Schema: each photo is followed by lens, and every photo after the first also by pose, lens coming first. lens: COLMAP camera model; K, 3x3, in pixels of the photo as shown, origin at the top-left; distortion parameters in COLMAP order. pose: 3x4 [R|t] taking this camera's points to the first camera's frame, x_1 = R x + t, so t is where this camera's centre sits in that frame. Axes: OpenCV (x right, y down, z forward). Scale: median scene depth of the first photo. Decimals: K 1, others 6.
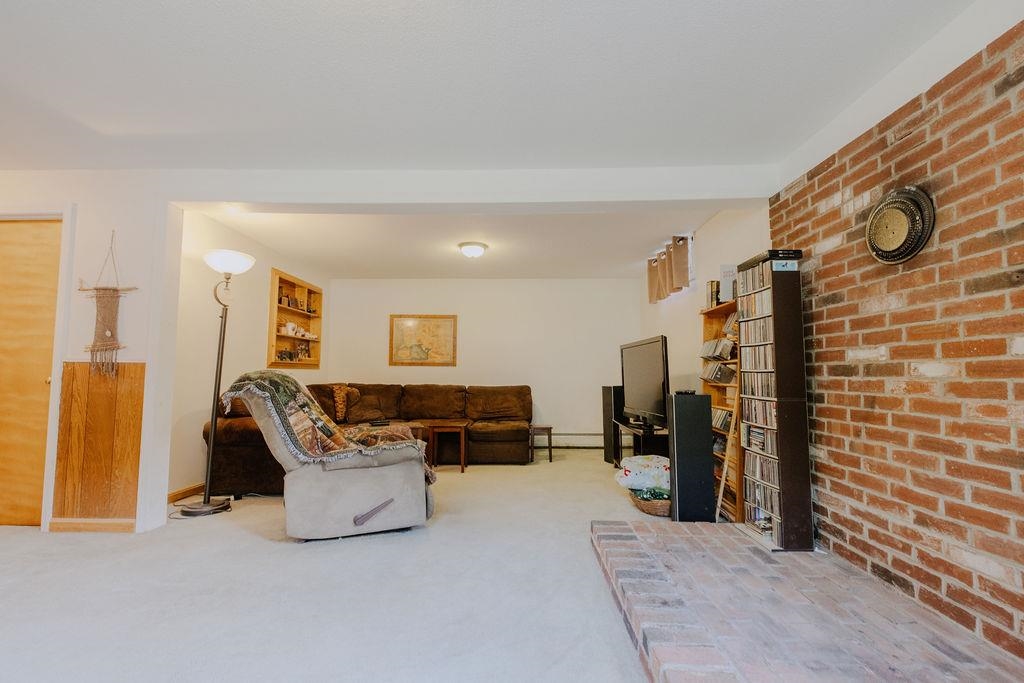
lens RADIAL K [[449.9, 0, 513.2], [0, 449.9, 343.3], [0, 0, 1]] dist [0.002787, 0.000078]
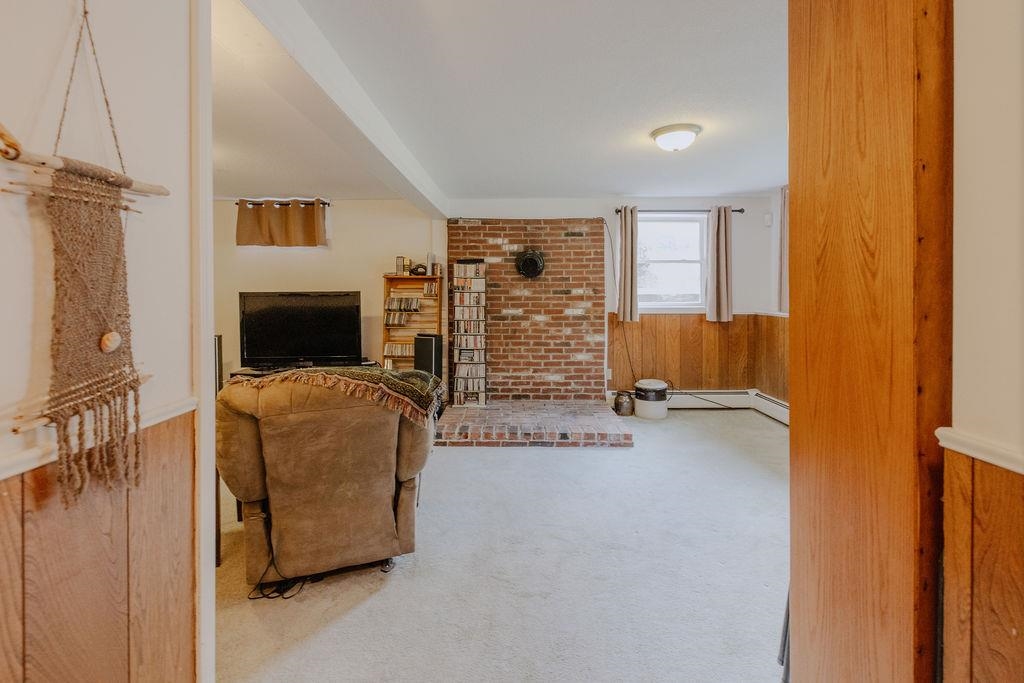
lens RADIAL K [[449.9, 0, 539.2], [0, 449.9, 291.3], [0, 0, 1]] dist [0.002787, 0.000078]
pose [[-0.079707, -0.006885, 0.996795, -1.776328], [-0.075404, 0.997153, 0.000858, -0.105663], [-0.993962, -0.075094, -0.079999, 1.141599]]
